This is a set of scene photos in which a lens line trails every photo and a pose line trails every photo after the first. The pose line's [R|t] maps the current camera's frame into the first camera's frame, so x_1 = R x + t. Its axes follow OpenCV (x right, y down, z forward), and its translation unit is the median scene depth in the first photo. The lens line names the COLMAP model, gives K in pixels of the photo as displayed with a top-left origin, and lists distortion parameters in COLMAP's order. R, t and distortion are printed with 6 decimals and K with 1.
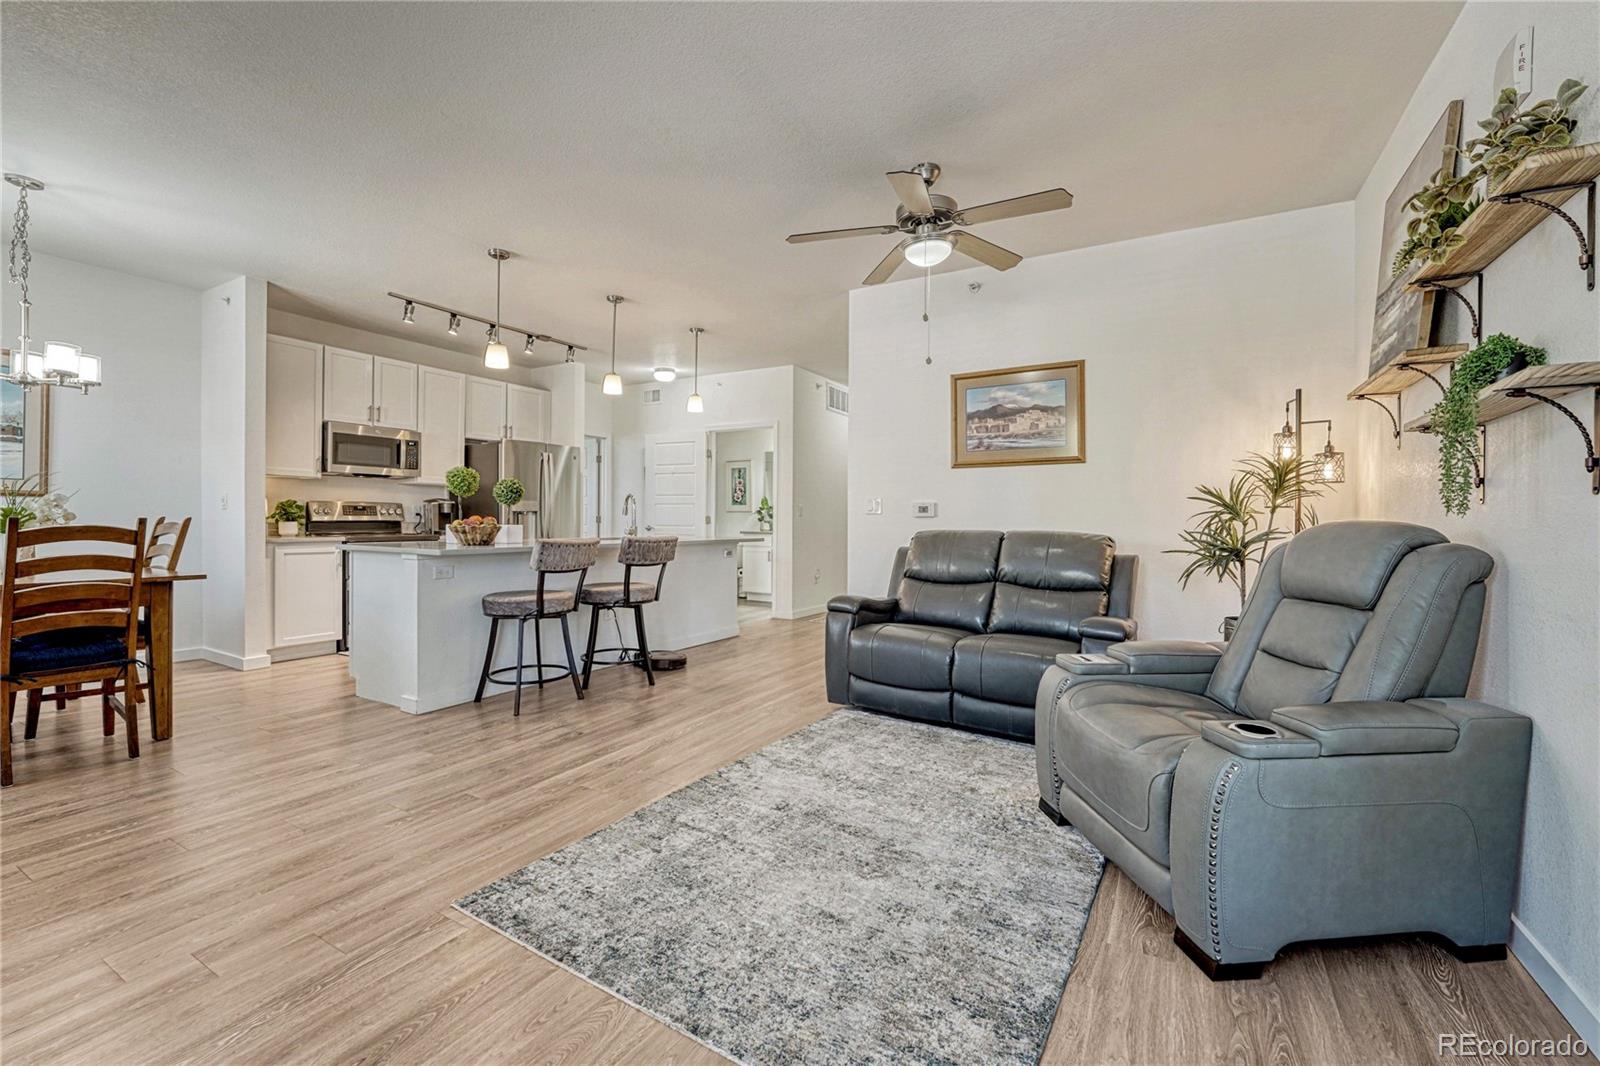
lens RADIAL K [[680.3, 0, 790.6], [0, 680.3, 516.4], [0, 0, 1]] dist [-0.012023, 0.002818]
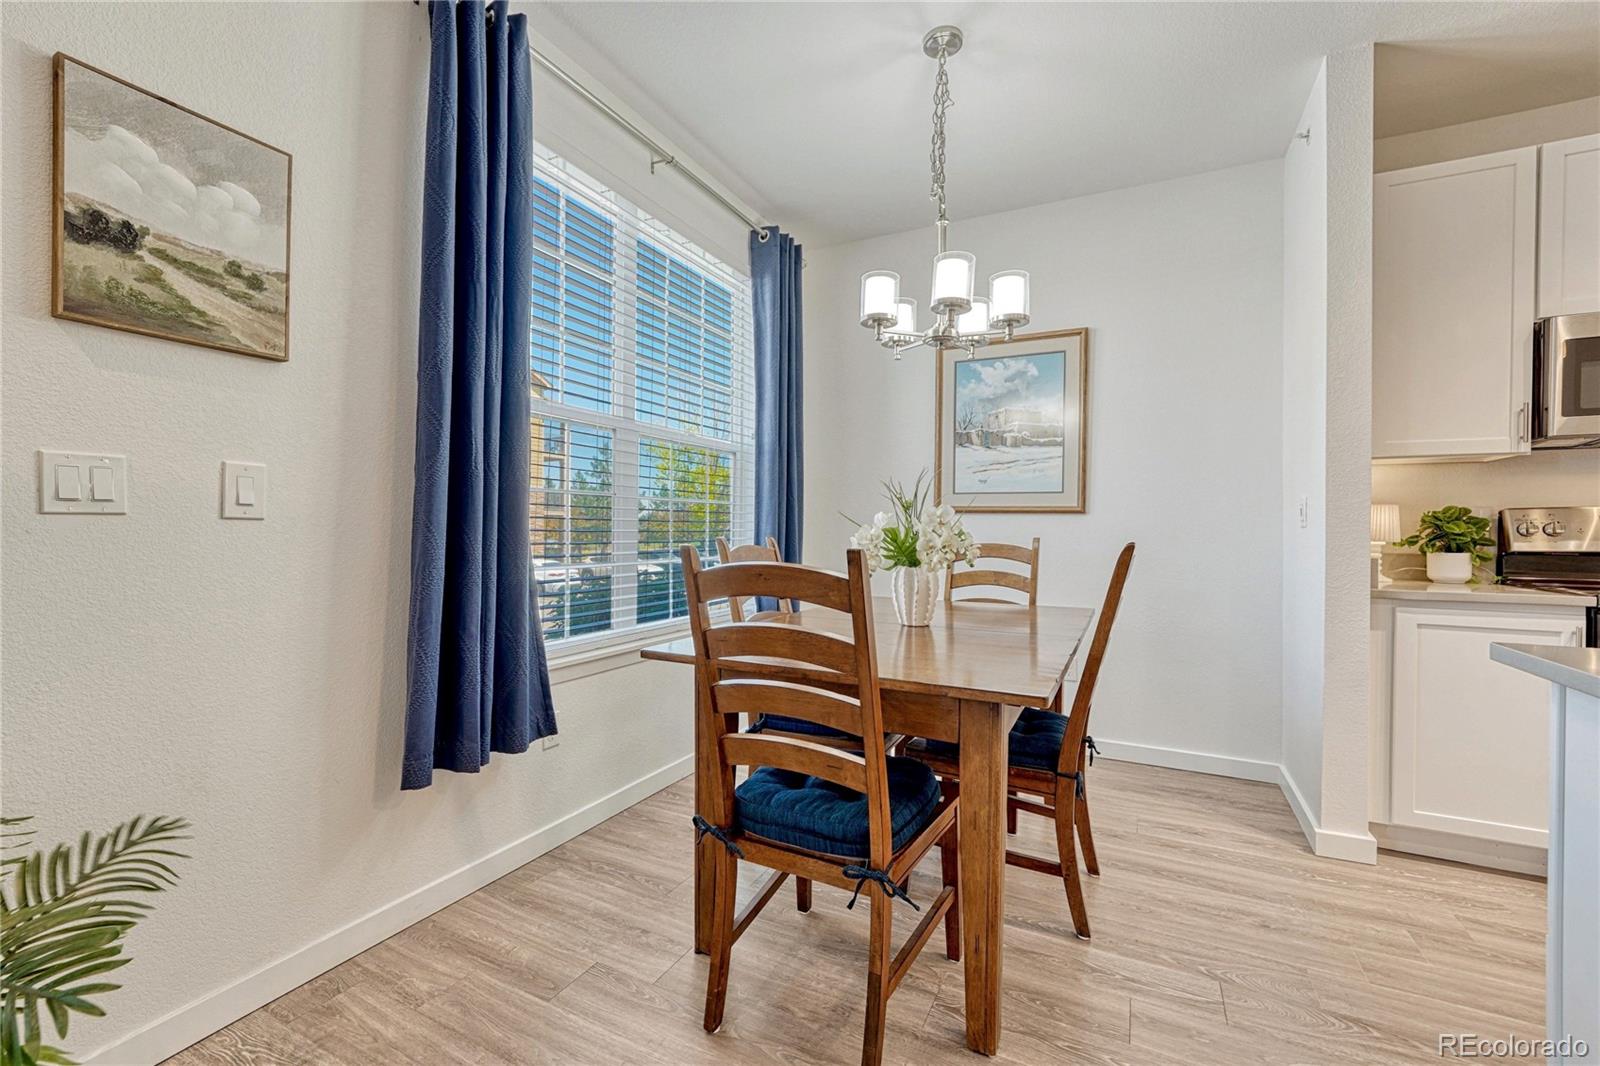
lens RADIAL K [[680.3, 0, 804.7], [0, 680.3, 531.7], [0, 0, 1]] dist [-0.012023, 0.002818]
pose [[0.065976, -0.006419, -0.997801, -0.376856], [-0.001336, 0.999978, -0.006521, -0.004337], [0.997820, 0.001763, 0.065966, 0.652022]]
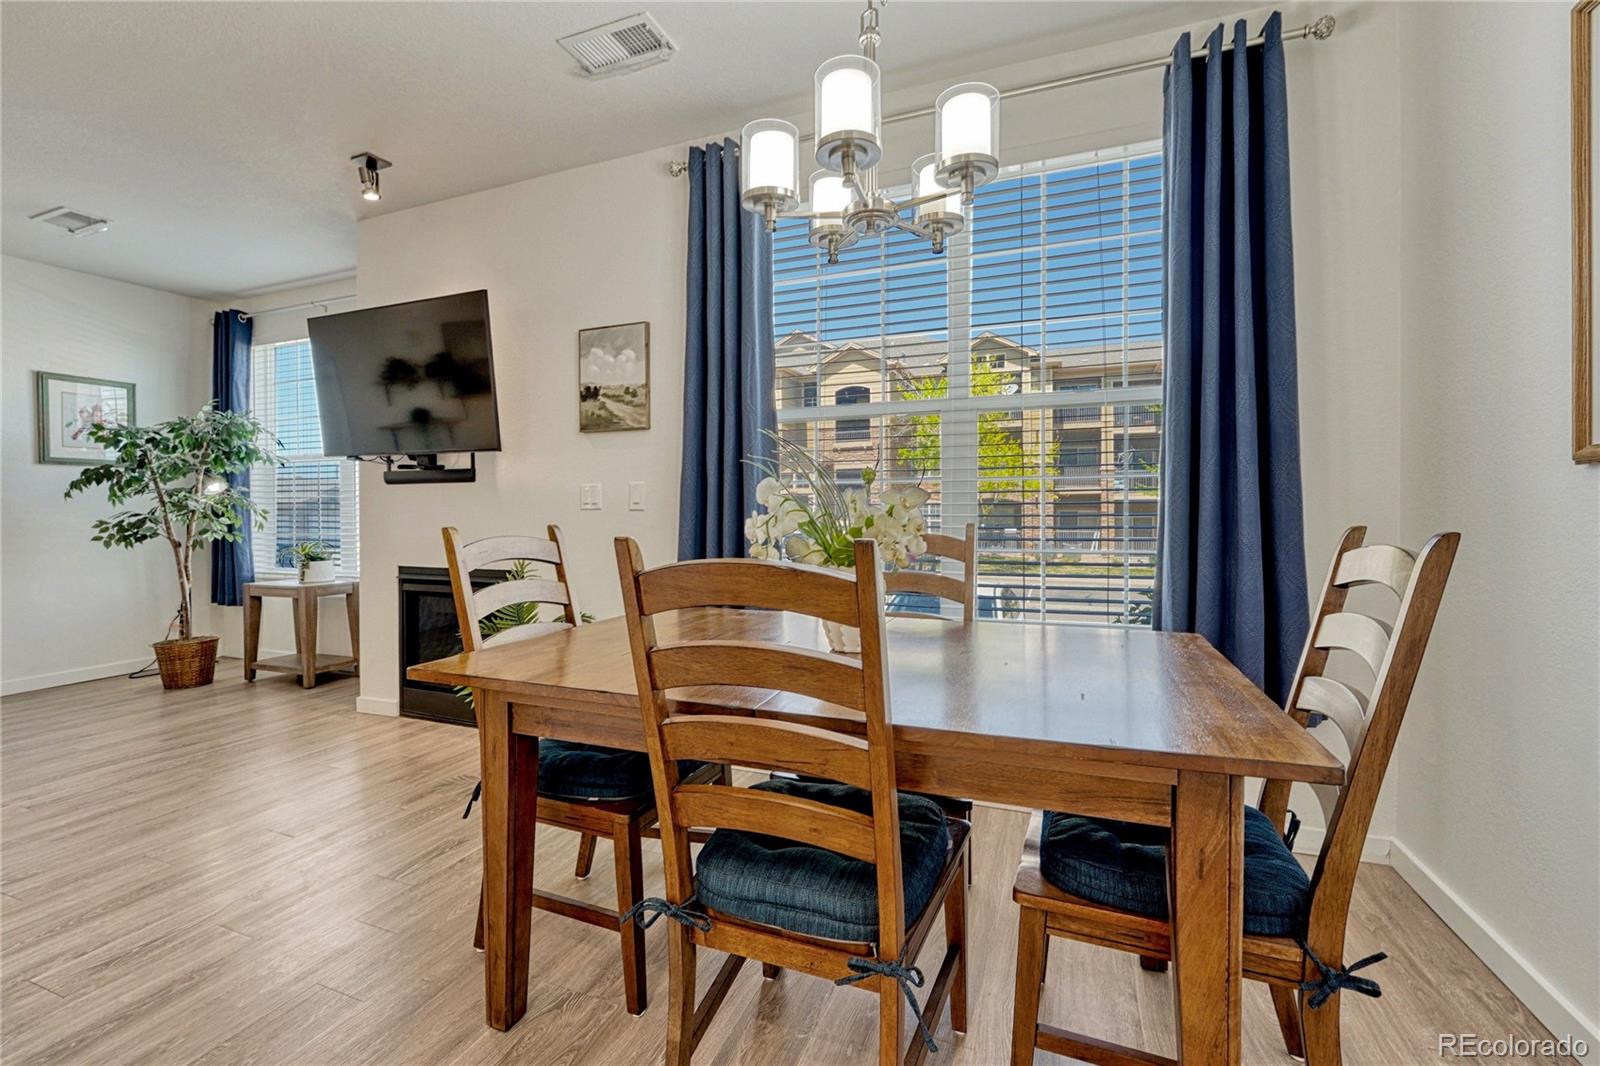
lens RADIAL K [[680.3, 0, 796.8], [0, 680.3, 521.6], [0, 0, 1]] dist [-0.012023, 0.002818]
pose [[-0.987772, -0.003888, -0.155860, -0.806025], [-0.005103, 0.999960, 0.007394, -0.006644], [0.155825, 0.008099, -0.987752, 1.130811]]
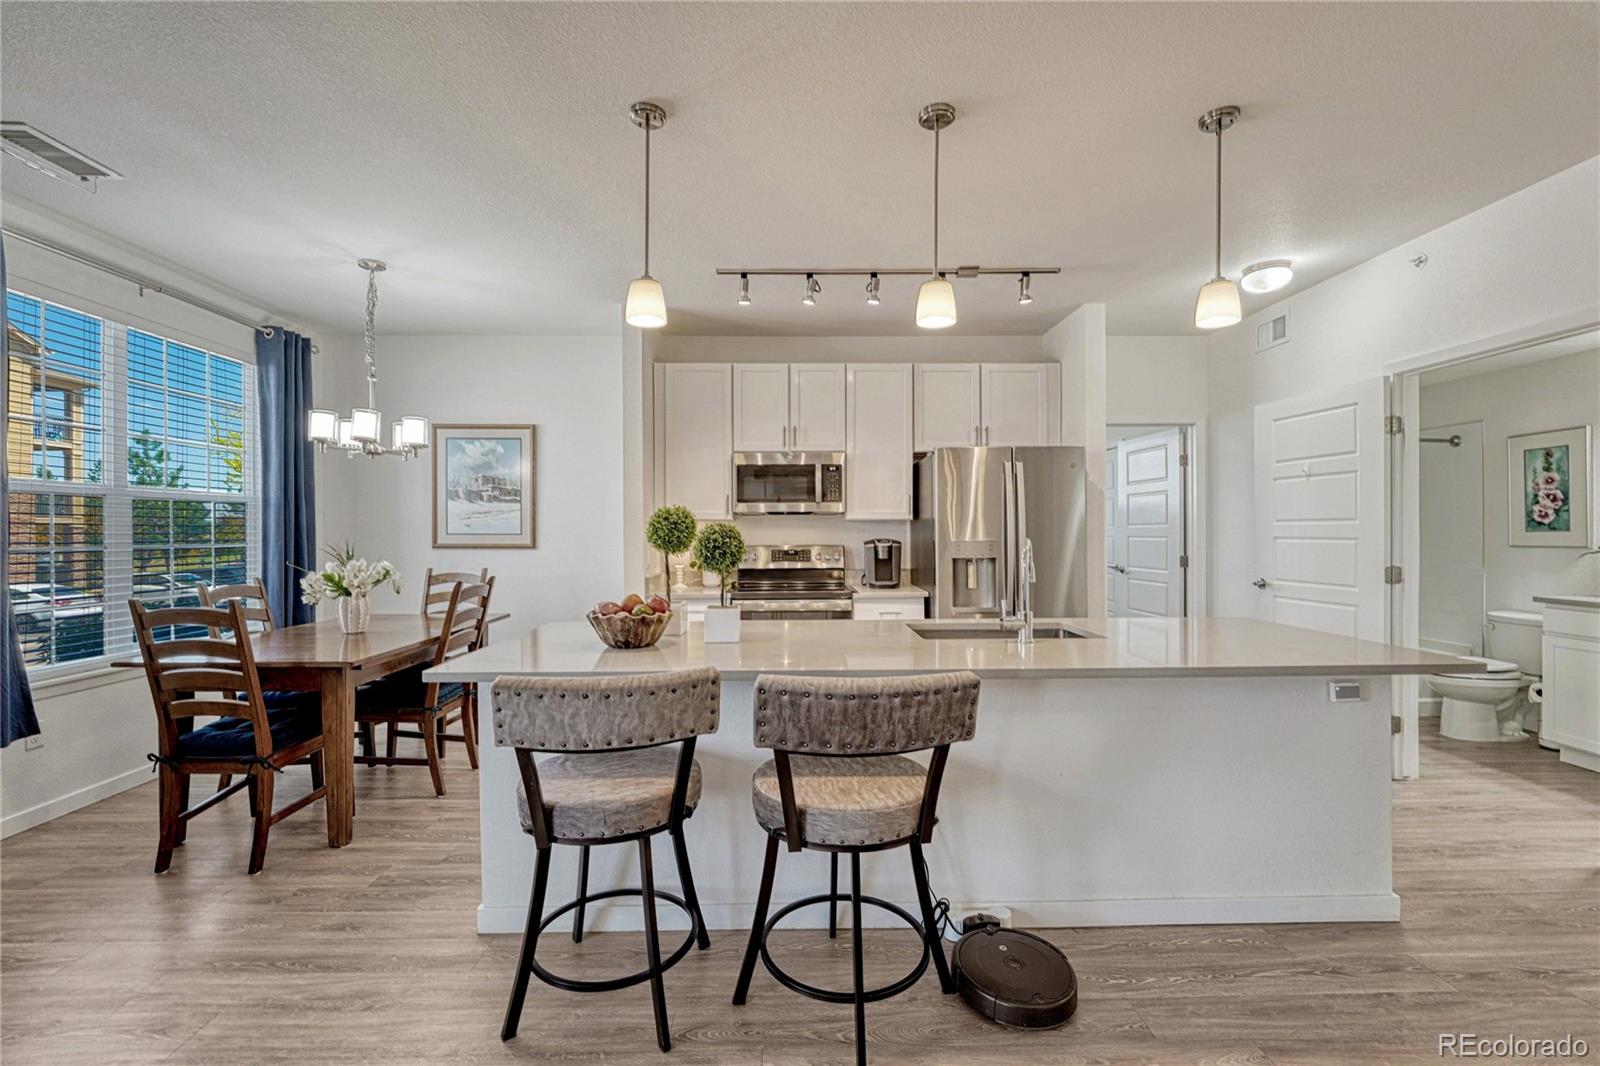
lens RADIAL K [[680.3, 0, 802.0], [0, 680.3, 531.2], [0, 0, 1]] dist [-0.012023, 0.002818]
pose [[0.521737, -0.012684, -0.853012, 0.097299], [0.013891, 0.999883, -0.006371, -0.046945], [0.852993, -0.008525, 0.521852, 0.808204]]
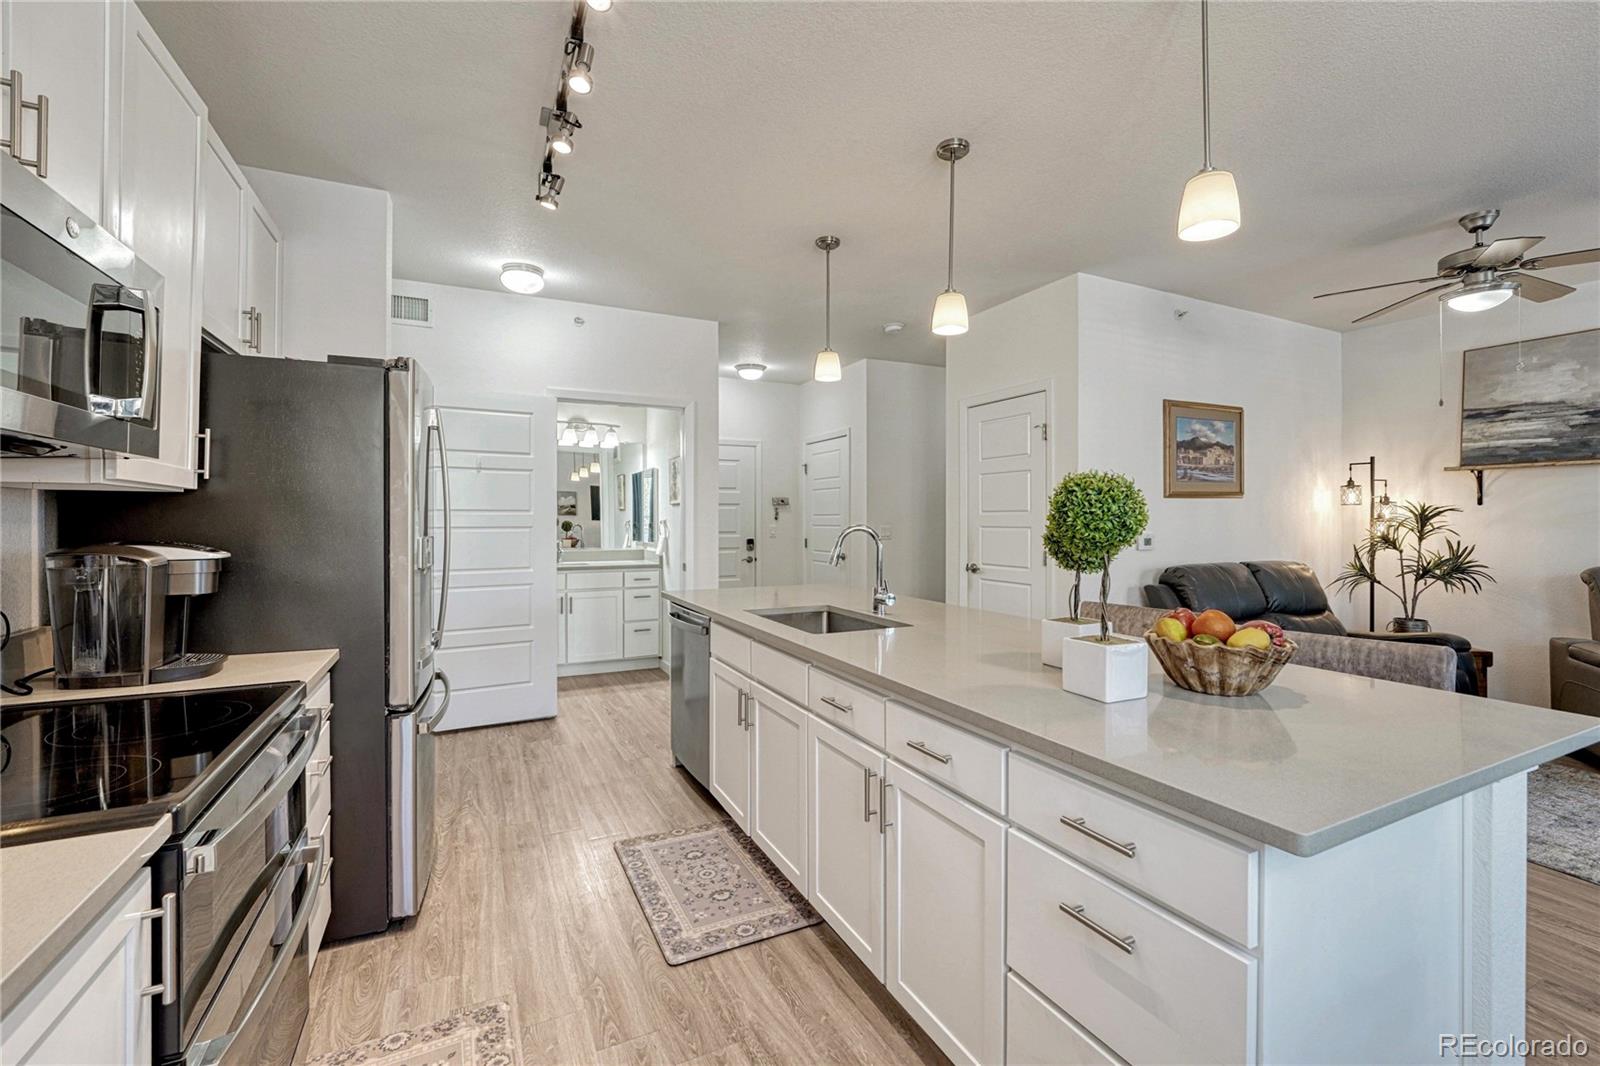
lens RADIAL K [[680.3, 0, 780.7], [0, 680.3, 513.9], [0, 0, 1]] dist [-0.012023, 0.002818]
pose [[0.560660, -0.003707, 0.828038, -0.897220], [0.002697, 0.999993, 0.002651, -0.055455], [-0.828042, 0.000747, 0.560666, 0.967156]]
